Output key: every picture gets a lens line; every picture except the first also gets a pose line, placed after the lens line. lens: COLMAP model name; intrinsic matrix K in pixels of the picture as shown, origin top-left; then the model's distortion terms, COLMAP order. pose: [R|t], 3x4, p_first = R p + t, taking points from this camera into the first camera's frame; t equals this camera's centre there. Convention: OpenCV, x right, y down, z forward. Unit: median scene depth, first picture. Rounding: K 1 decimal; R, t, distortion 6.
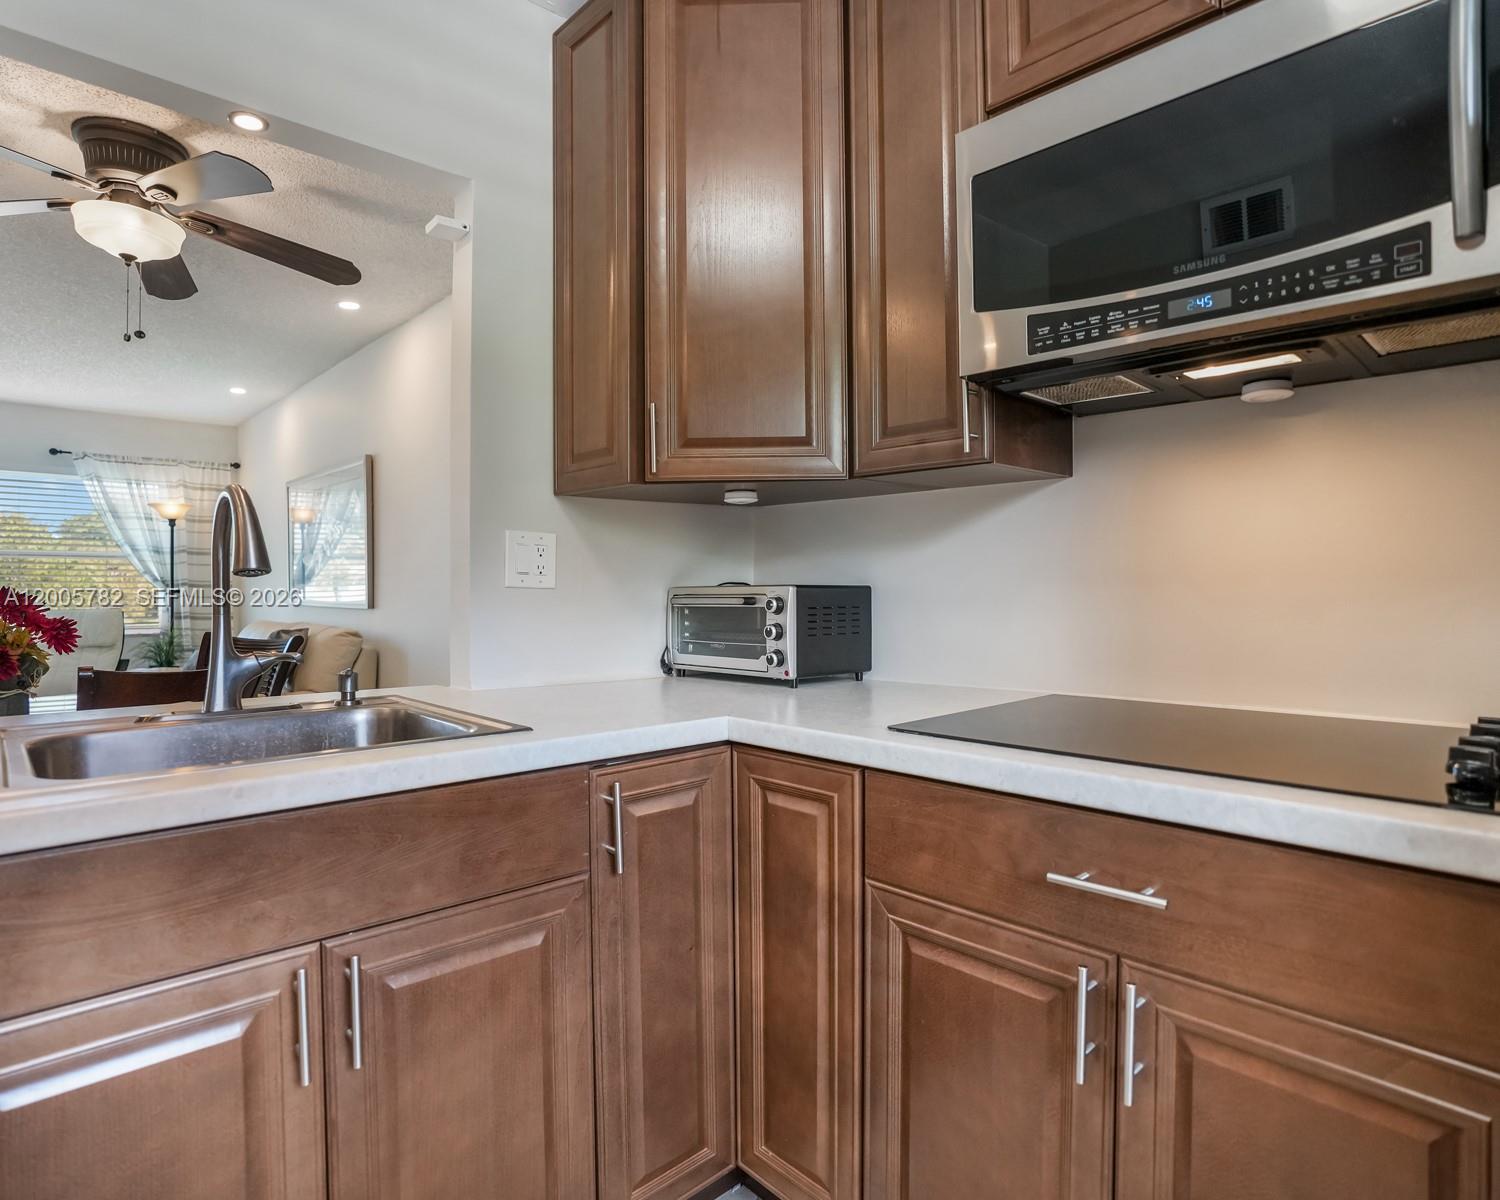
lens RADIAL K [[829.5, 0, 765.4], [0, 829.5, 593.6], [0, 0, 1]] dist [-0.064016, 0.022064]
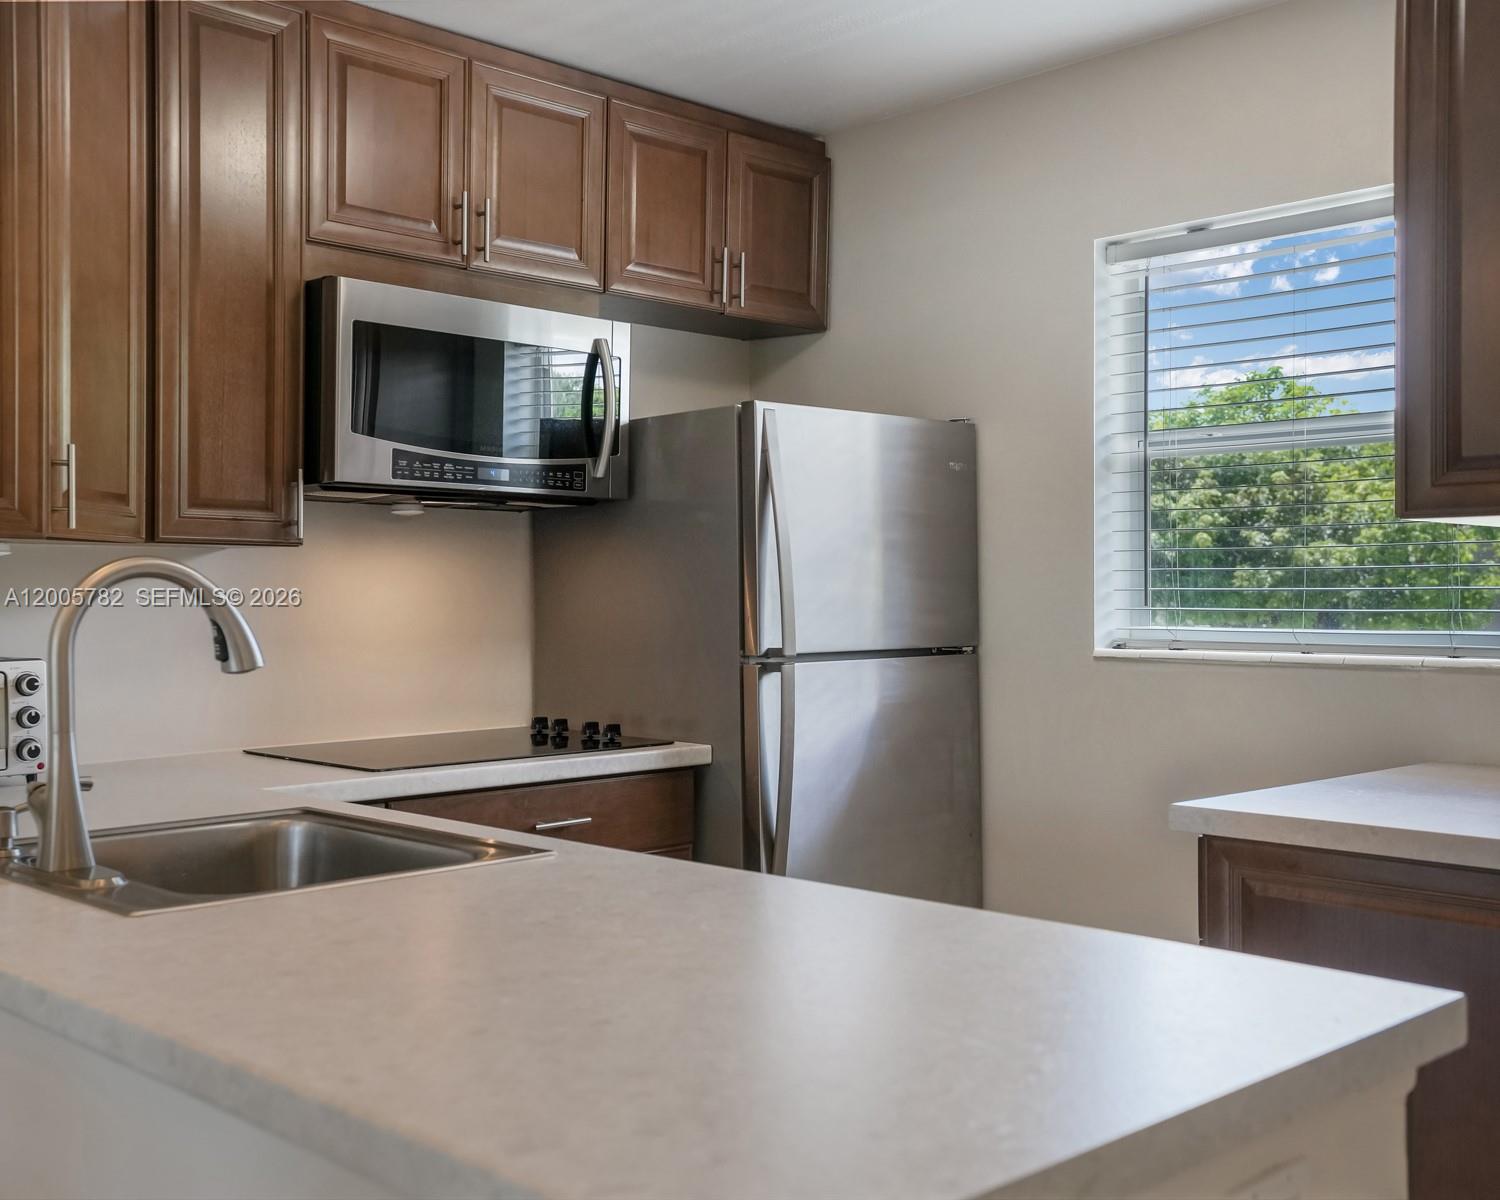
lens RADIAL K [[1631.4, 0, 737.0], [0, 1631.4, 590.3], [0, 0, 1]] dist [0.057701, 0.000000]
pose [[0.000261, 0.002655, 0.999996, -1.463744], [0.008251, 0.999962, -0.002658, -0.062364], [-0.999966, 0.008252, 0.000239, 0.281484]]
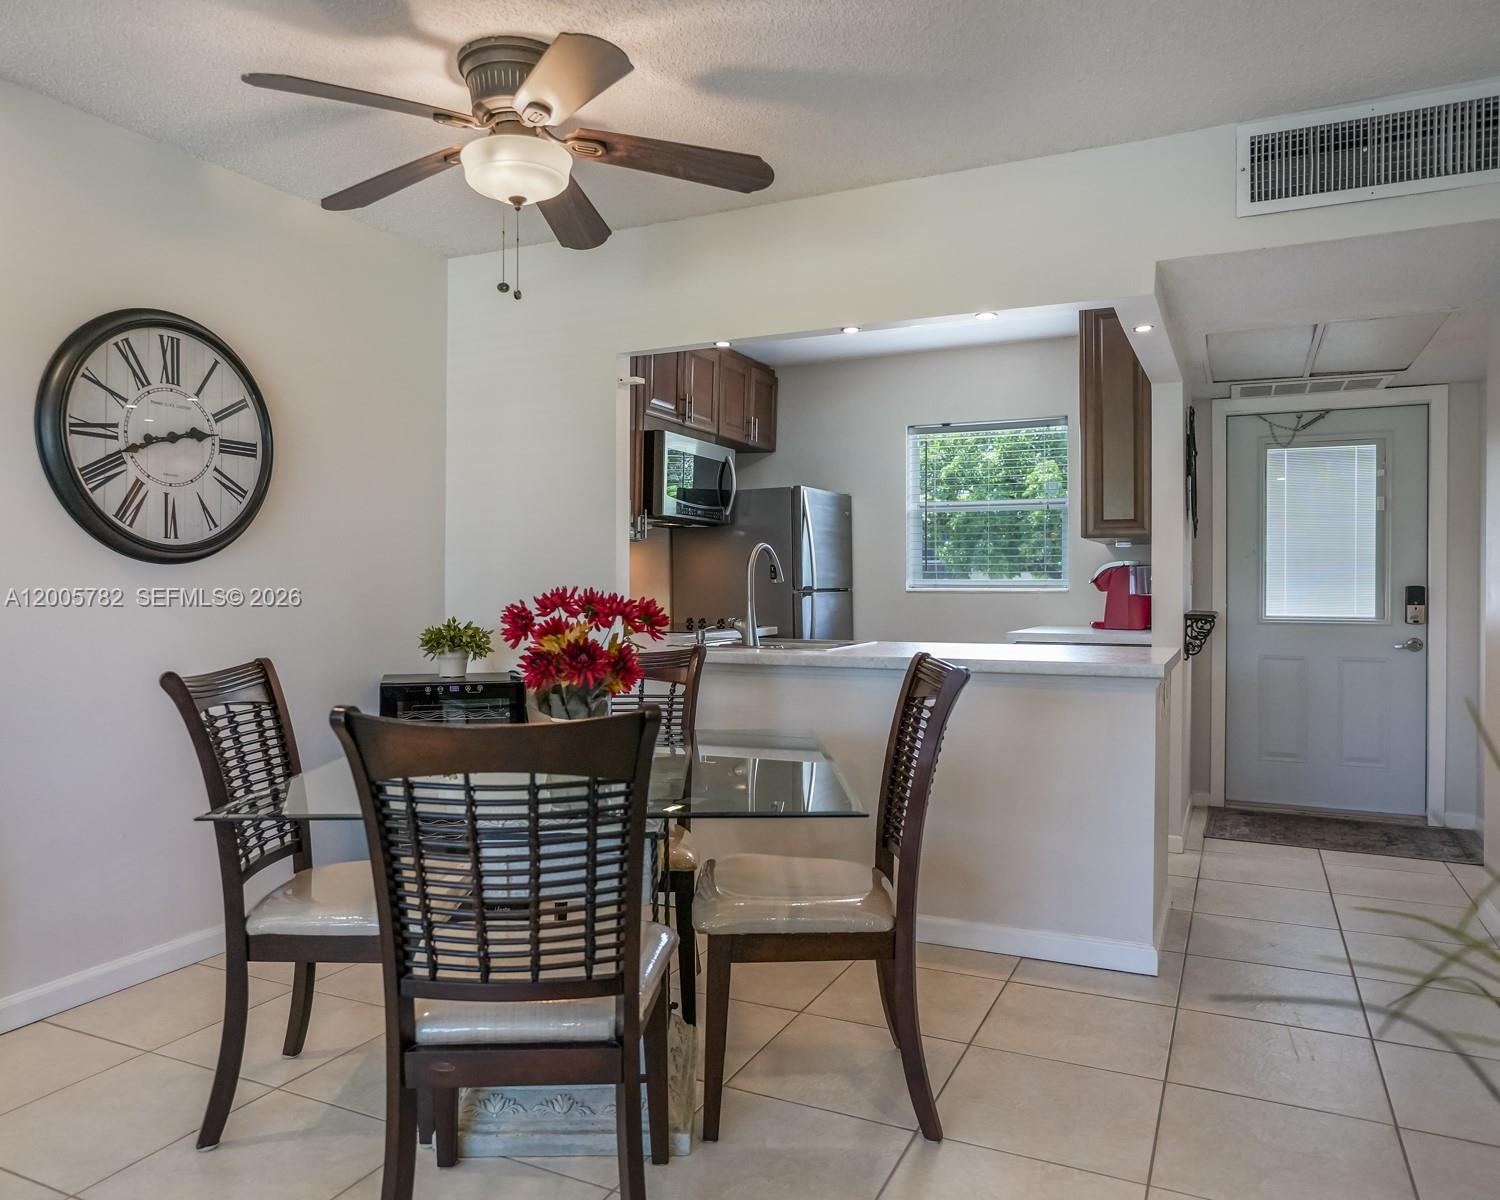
lens RADIAL K [[1031.8, 0, 752.3], [0, 1031.8, 590.6], [0, 0, 1]] dist [-0.028222, 0.012091]
pose [[-0.343842, -0.007955, 0.938994, -2.242289], [0.004282, 0.999940, 0.010040, -0.020678], [-0.939018, 0.007473, -0.343788, 1.332871]]
